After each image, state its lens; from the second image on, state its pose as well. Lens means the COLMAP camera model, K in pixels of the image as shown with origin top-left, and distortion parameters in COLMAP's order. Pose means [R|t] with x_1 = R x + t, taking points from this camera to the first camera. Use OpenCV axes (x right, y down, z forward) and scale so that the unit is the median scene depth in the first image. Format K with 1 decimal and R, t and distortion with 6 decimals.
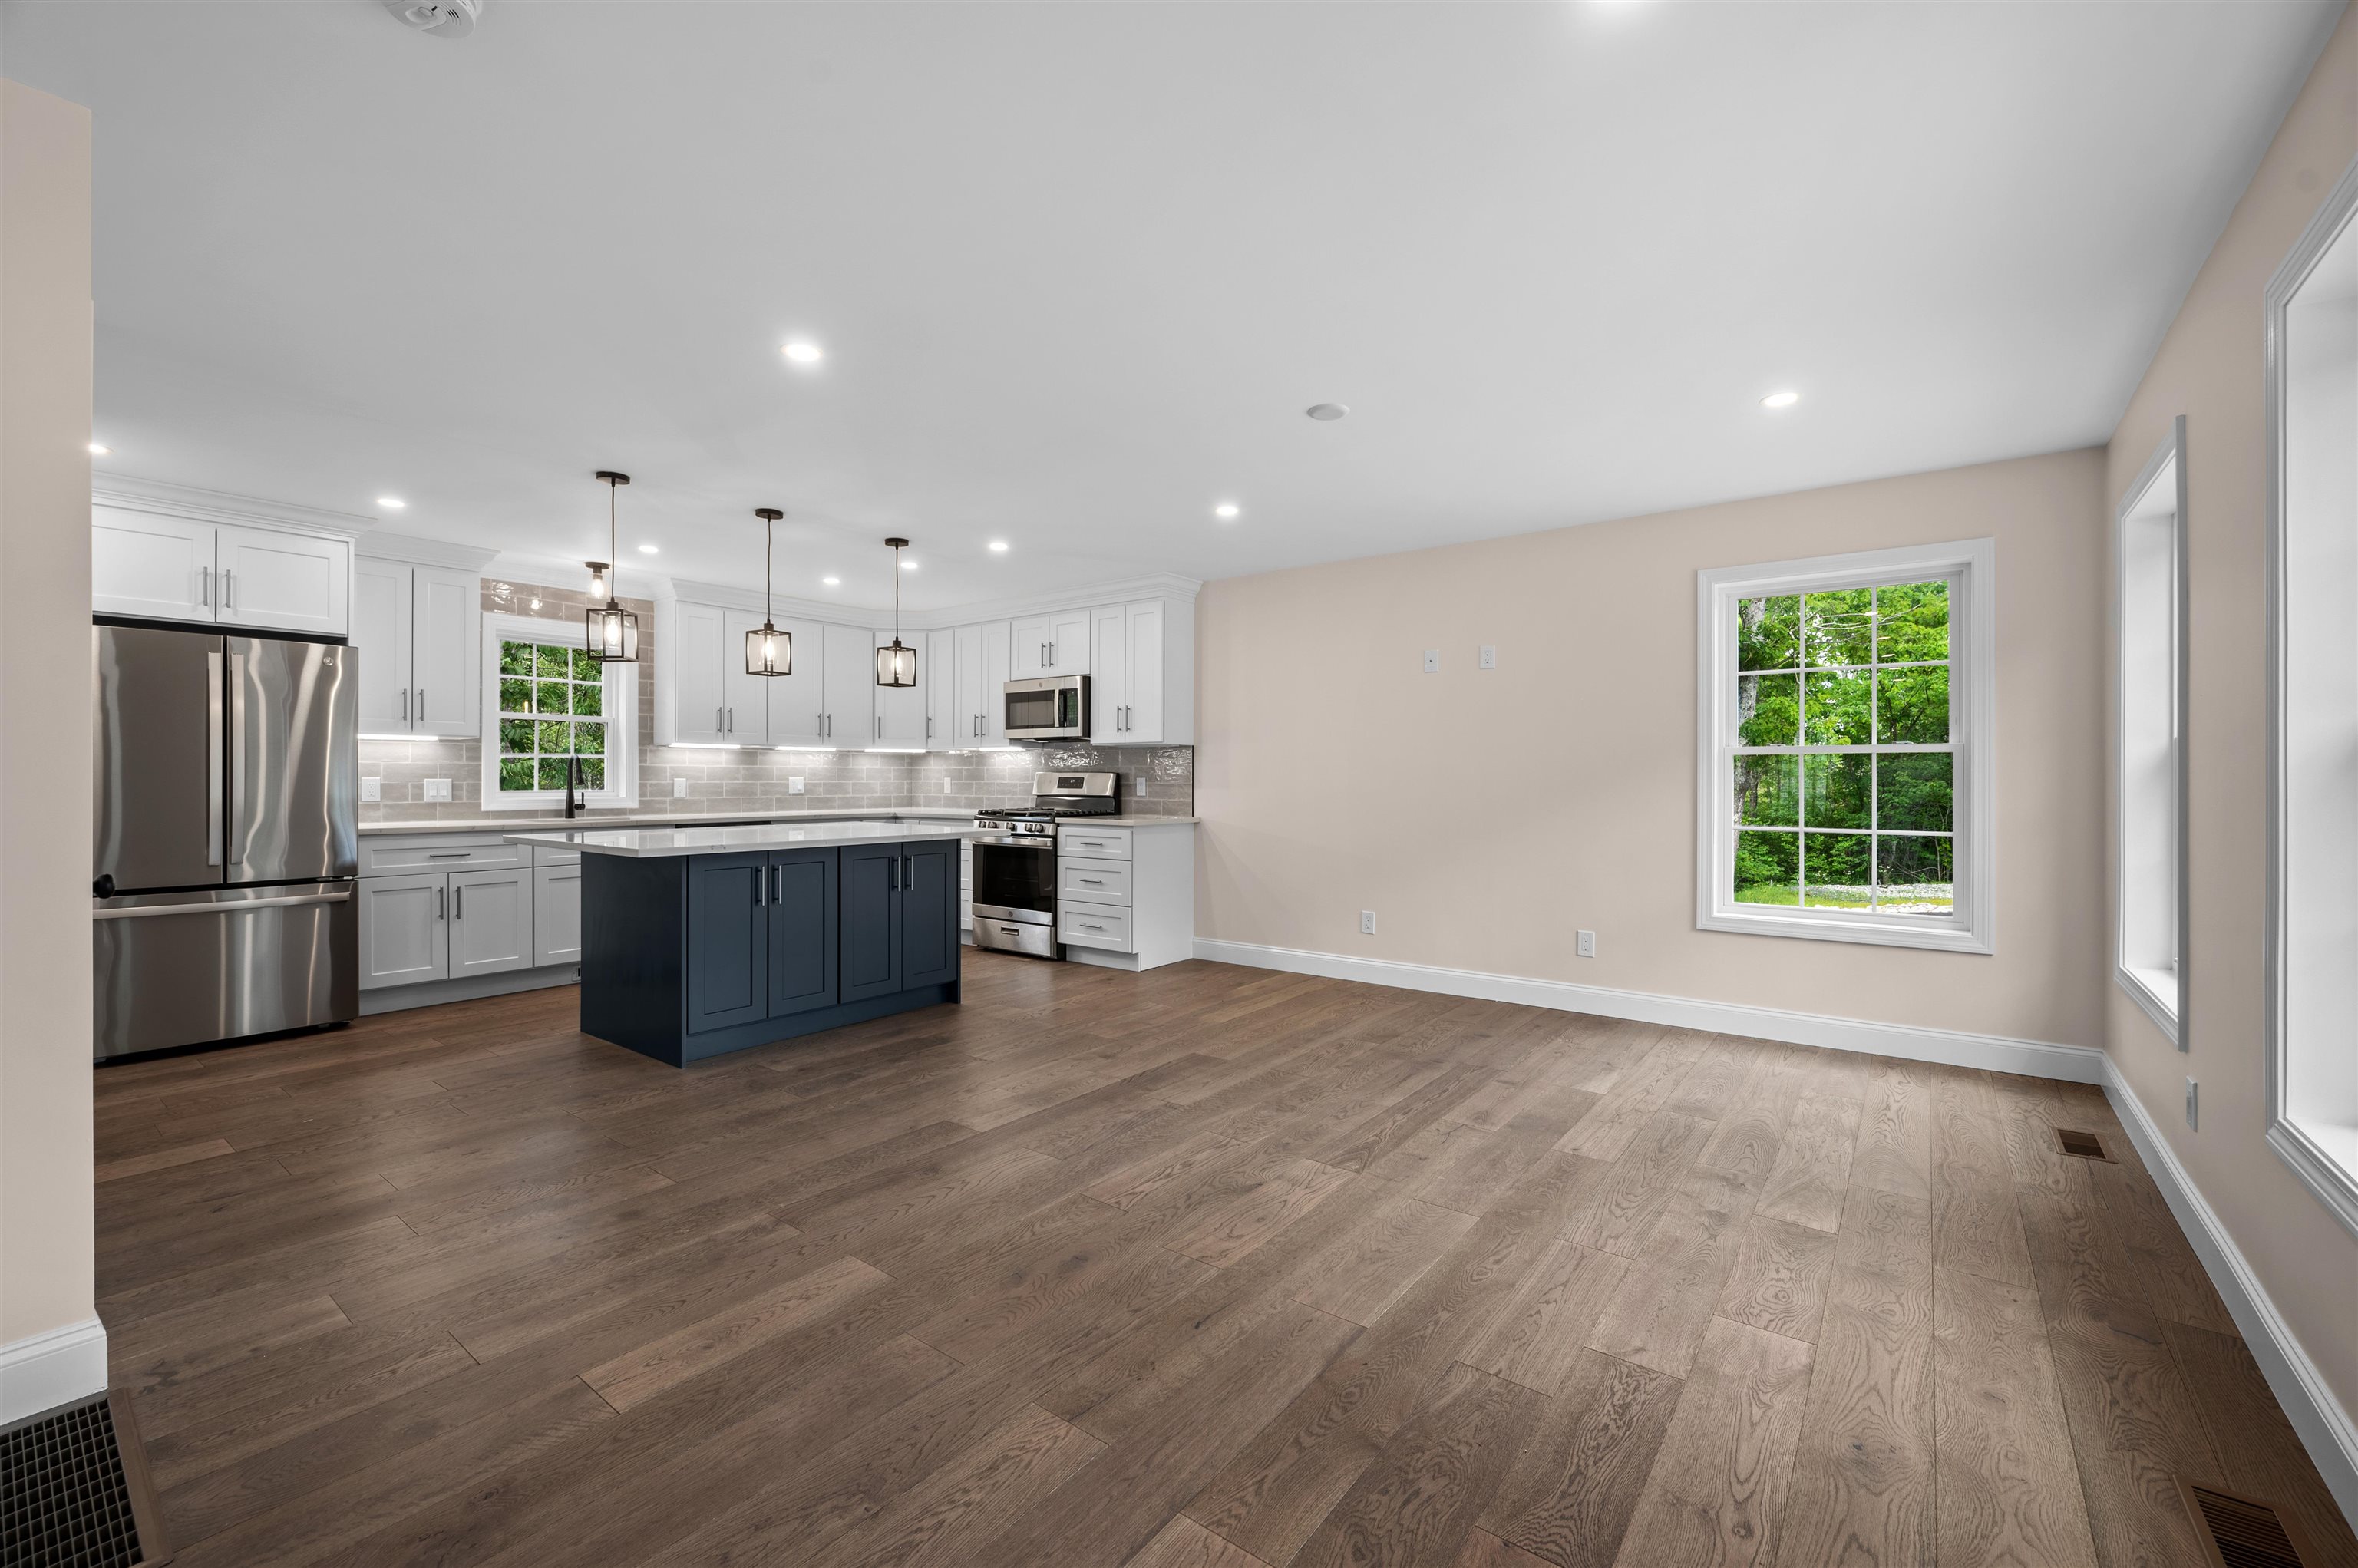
lens RADIAL K [[977.8, 0, 1183.7], [0, 977.8, 781.5], [0, 0, 1]] dist [-0.000131, 0.000405]
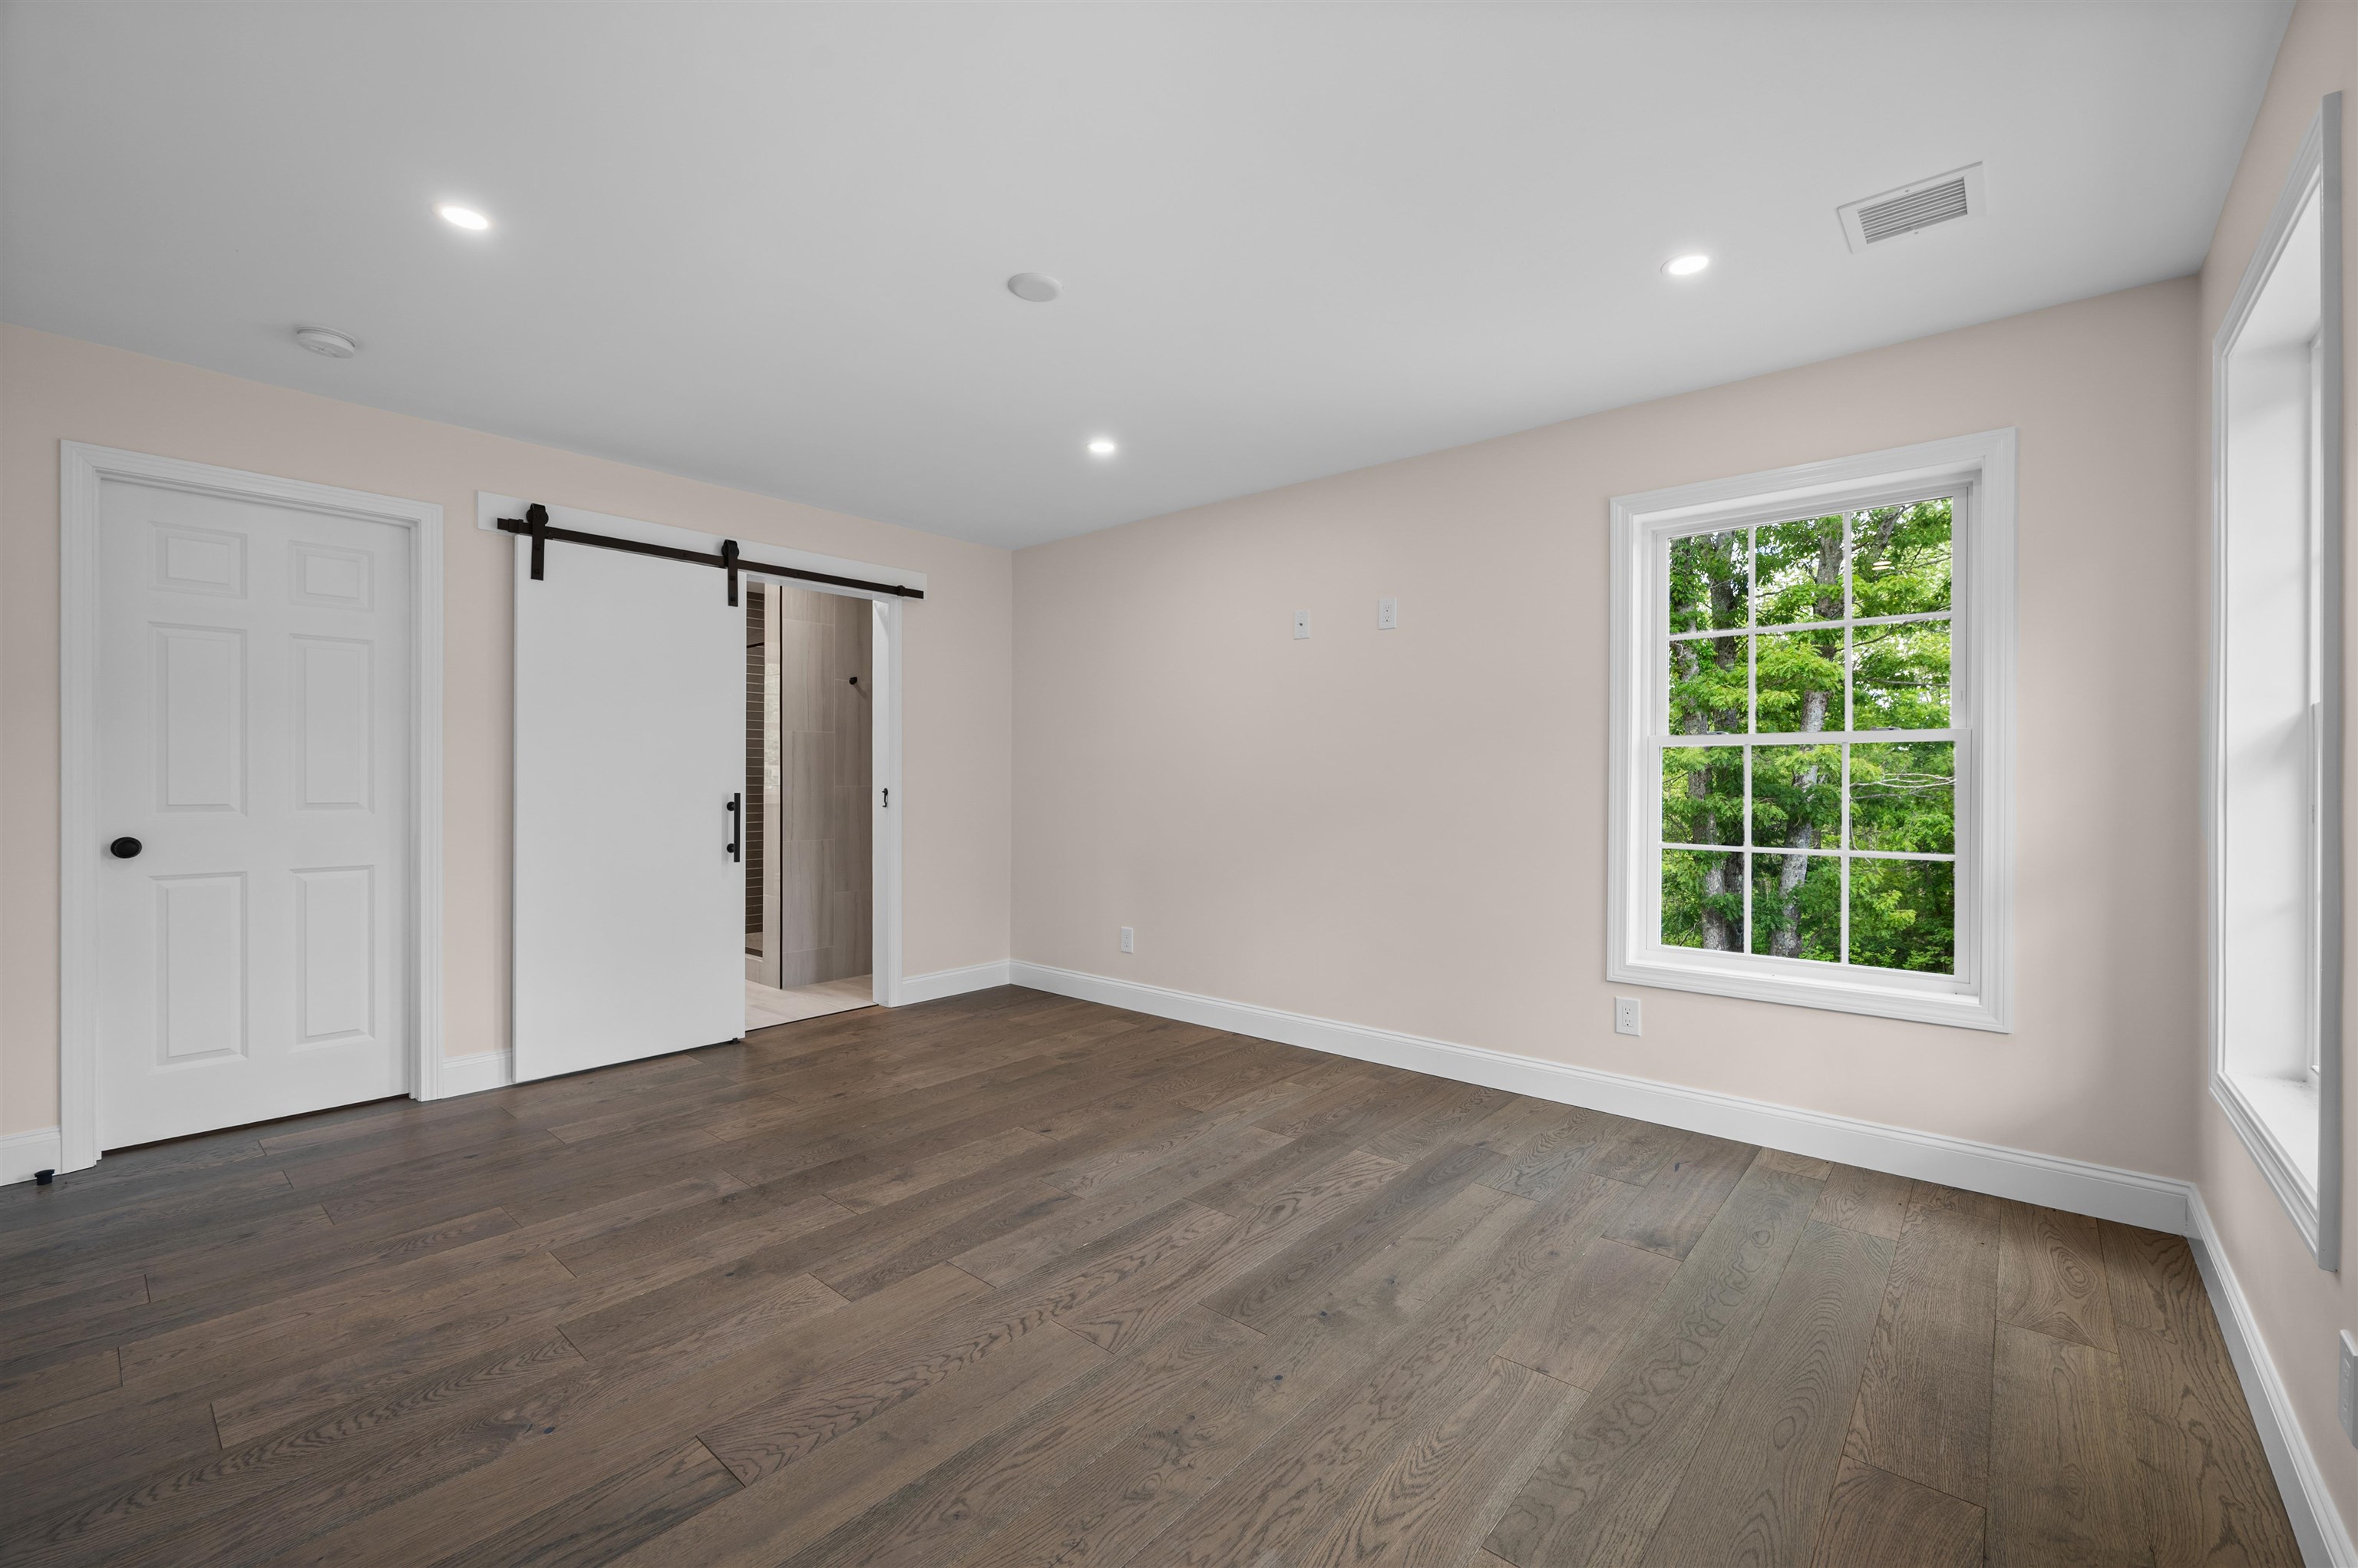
lens RADIAL K [[977.8, 0, 1155.8], [0, 977.8, 792.6], [0, 0, 1]] dist [-0.000131, 0.000405]
pose [[0.997190, -0.001309, -0.074906, 0.309200], [0.001750, 0.999982, 0.005820, 0.002093], [0.074897, -0.005935, 0.997174, 0.307865]]
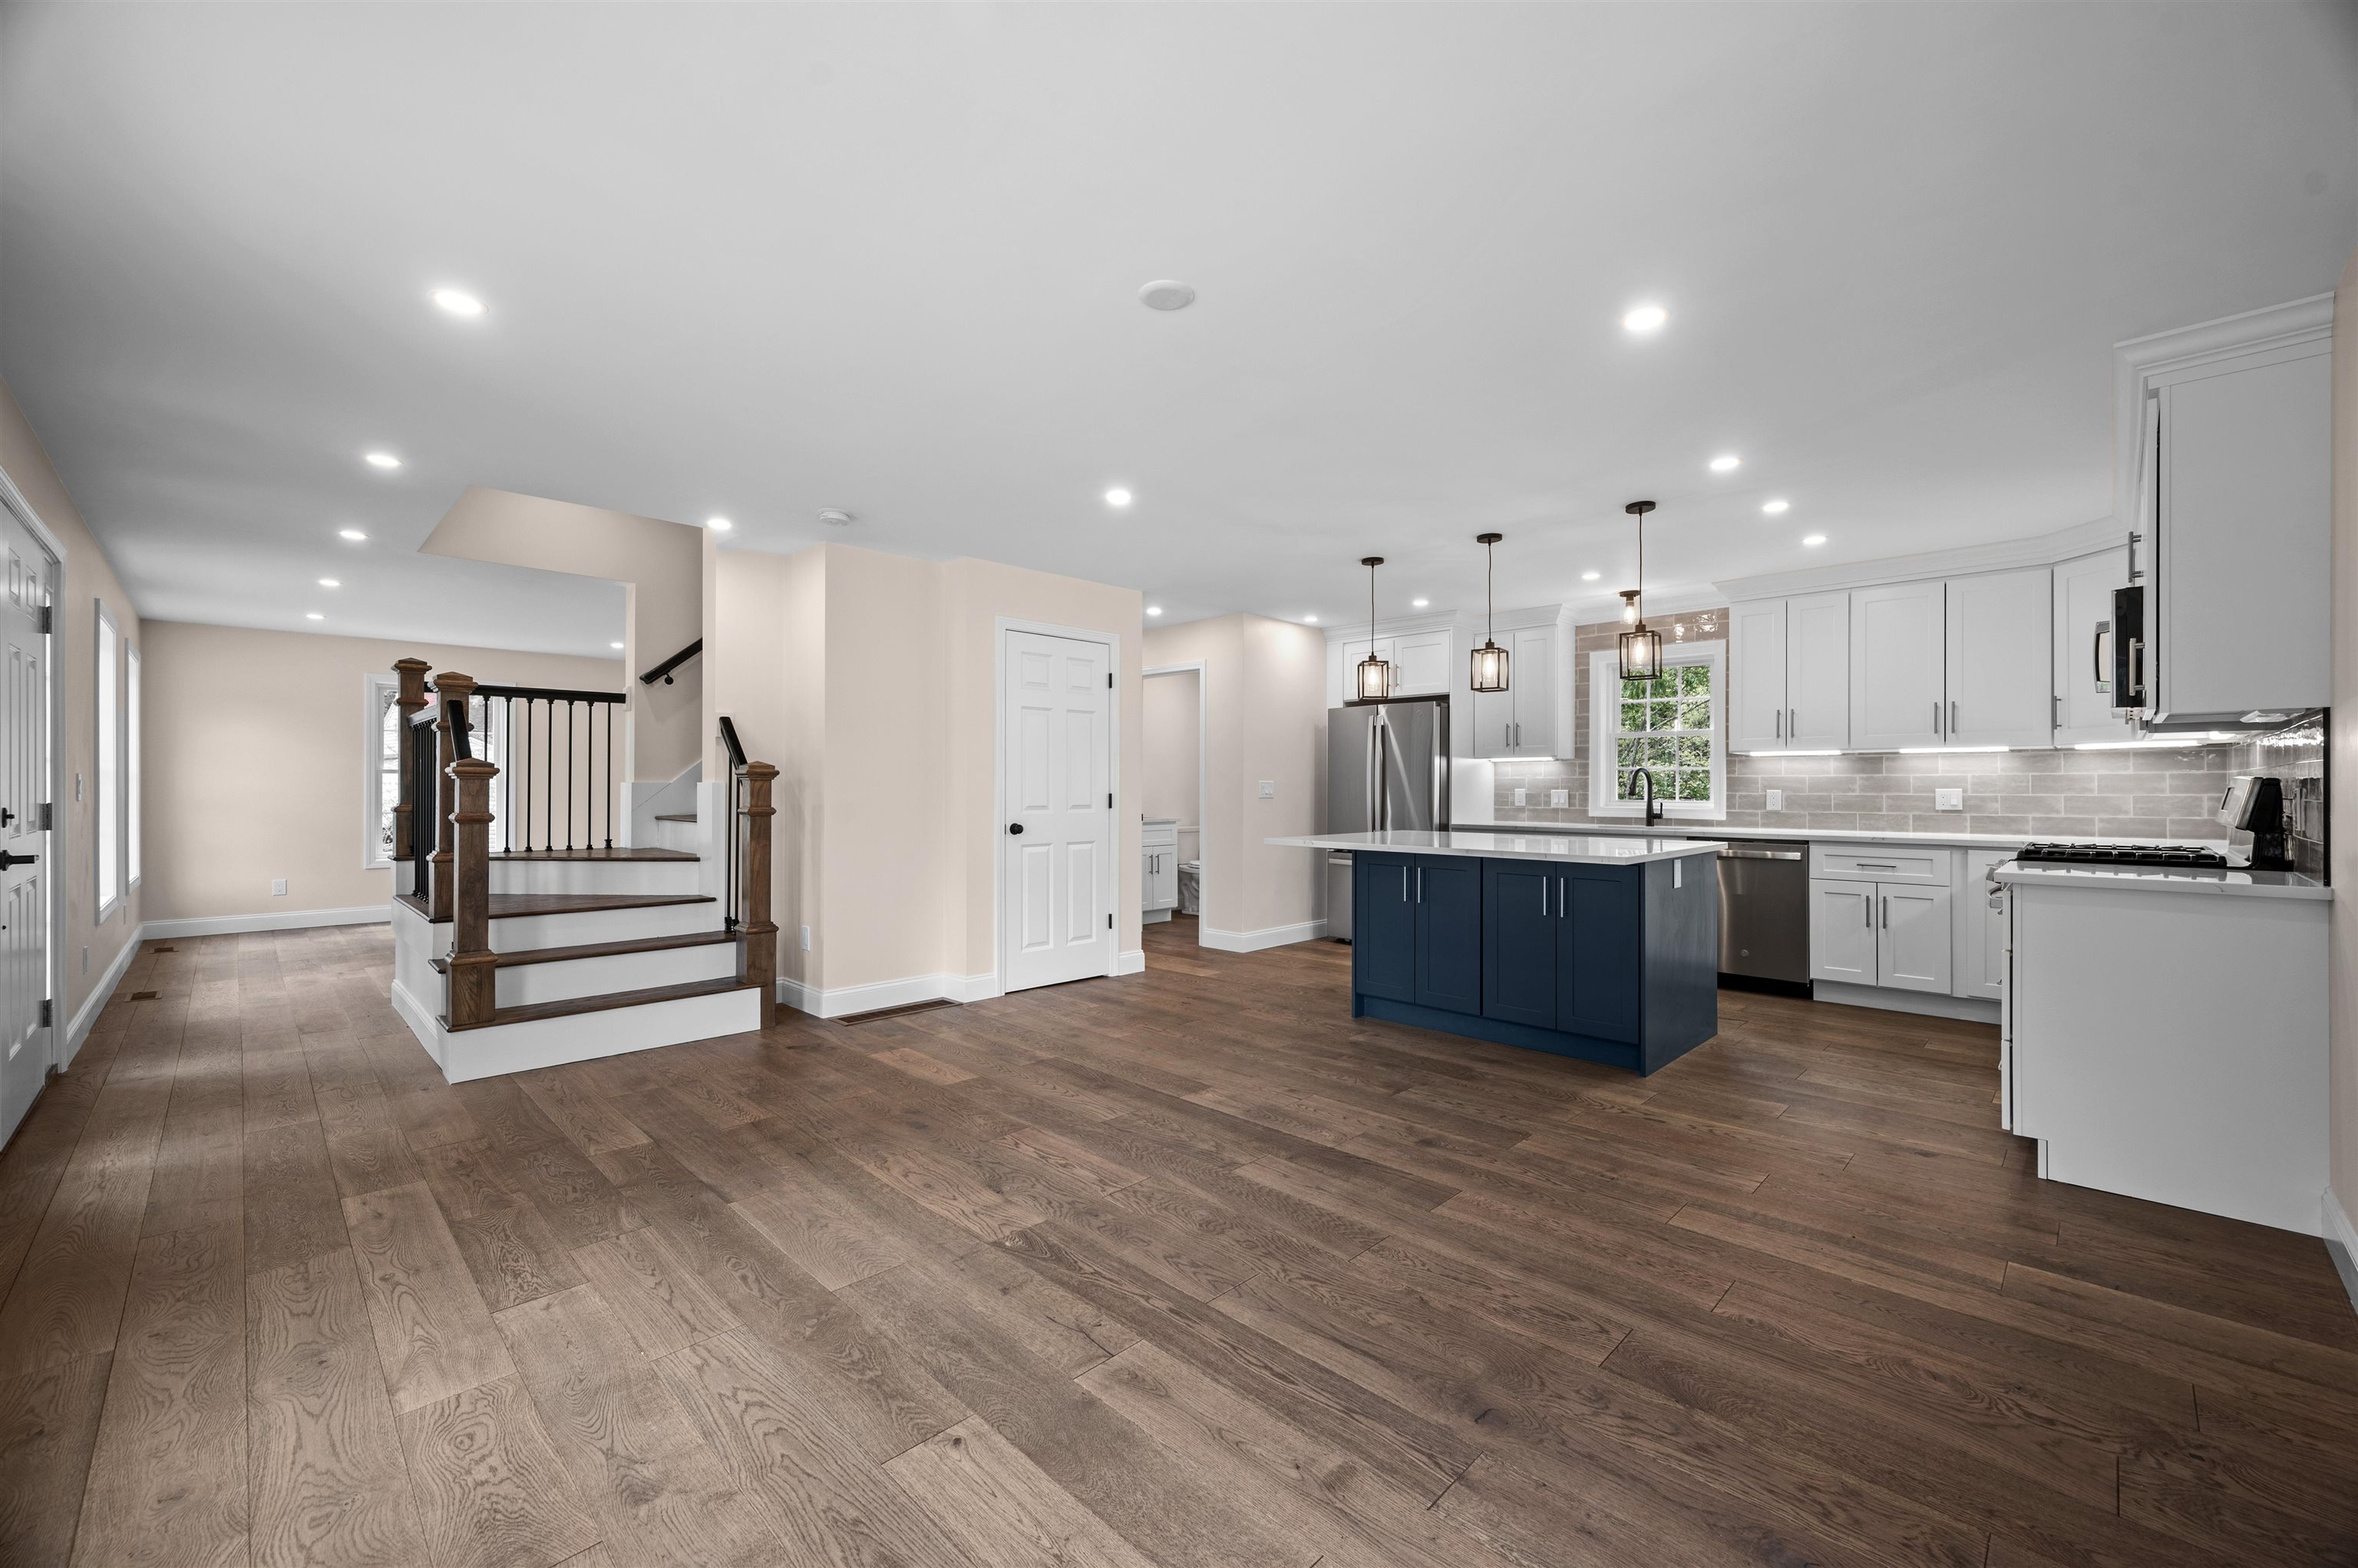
lens RADIAL K [[943.2, 0, 1184.9], [0, 943.2, 784.1], [0, 0, 1]] dist [-0.002171, 0.000707]
pose [[-0.130752, -0.005577, -0.991399, 0.871556], [-0.005017, 0.999975, -0.004964, -0.002461], [0.991402, 0.004325, -0.130777, 1.128534]]
